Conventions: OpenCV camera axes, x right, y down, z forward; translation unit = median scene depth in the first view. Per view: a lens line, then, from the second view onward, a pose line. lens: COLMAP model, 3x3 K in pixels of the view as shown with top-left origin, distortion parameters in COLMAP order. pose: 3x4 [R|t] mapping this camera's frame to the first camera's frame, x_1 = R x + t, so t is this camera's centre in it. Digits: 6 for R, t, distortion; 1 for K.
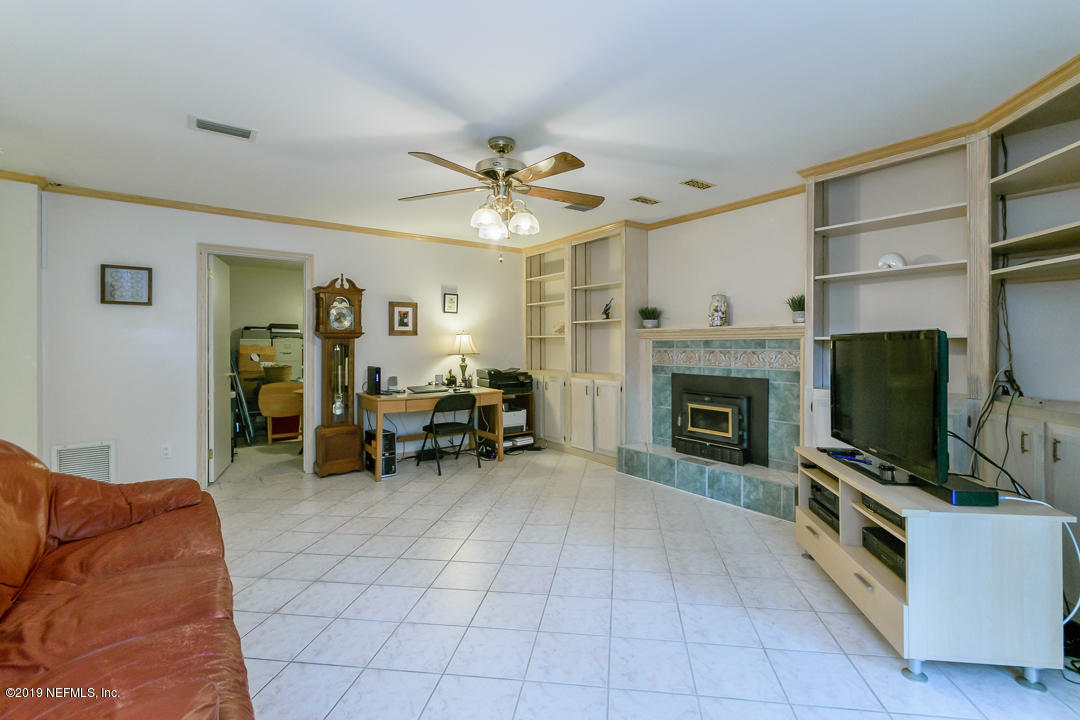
lens RADIAL K [[509.2, 0, 542.9], [0, 509.2, 342.8], [0, 0, 1]] dist [0.000218, -0.000001]
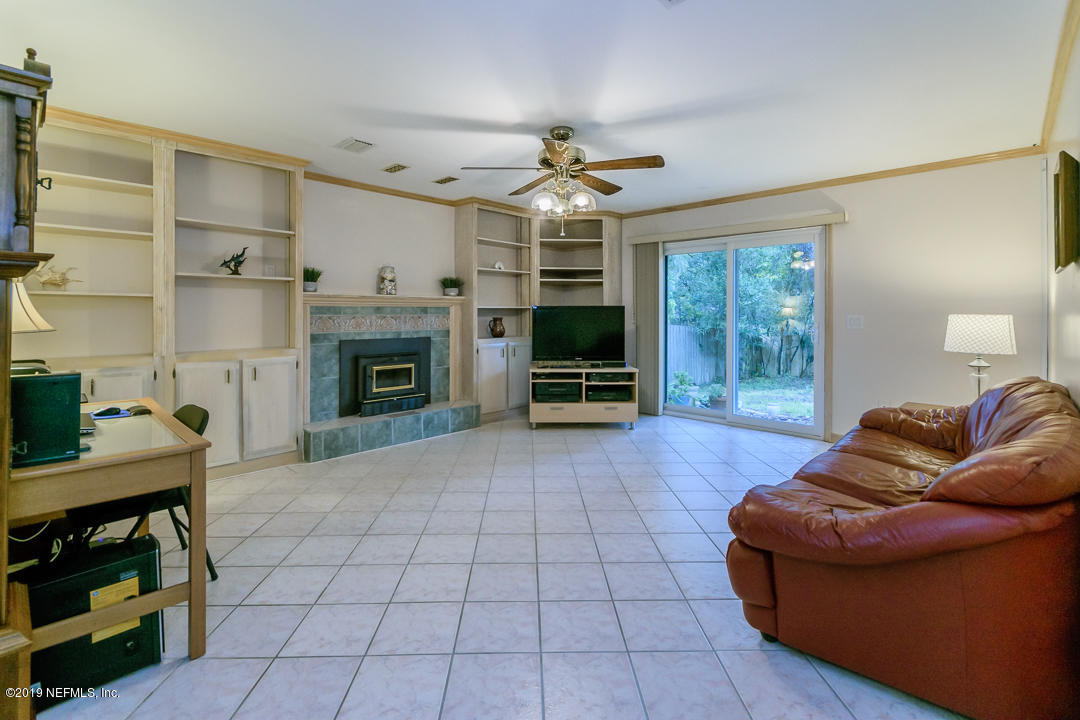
lens RADIAL K [[485.5, 0, 540.2], [0, 485.5, 312.7], [0, 0, 1]] dist [-0.000317, -0.000005]
pose [[-0.170297, 0.003004, 0.985388, -0.796629], [-0.002213, 0.999992, -0.003431, 0.010846], [-0.985390, -0.002765, -0.170289, 0.874150]]
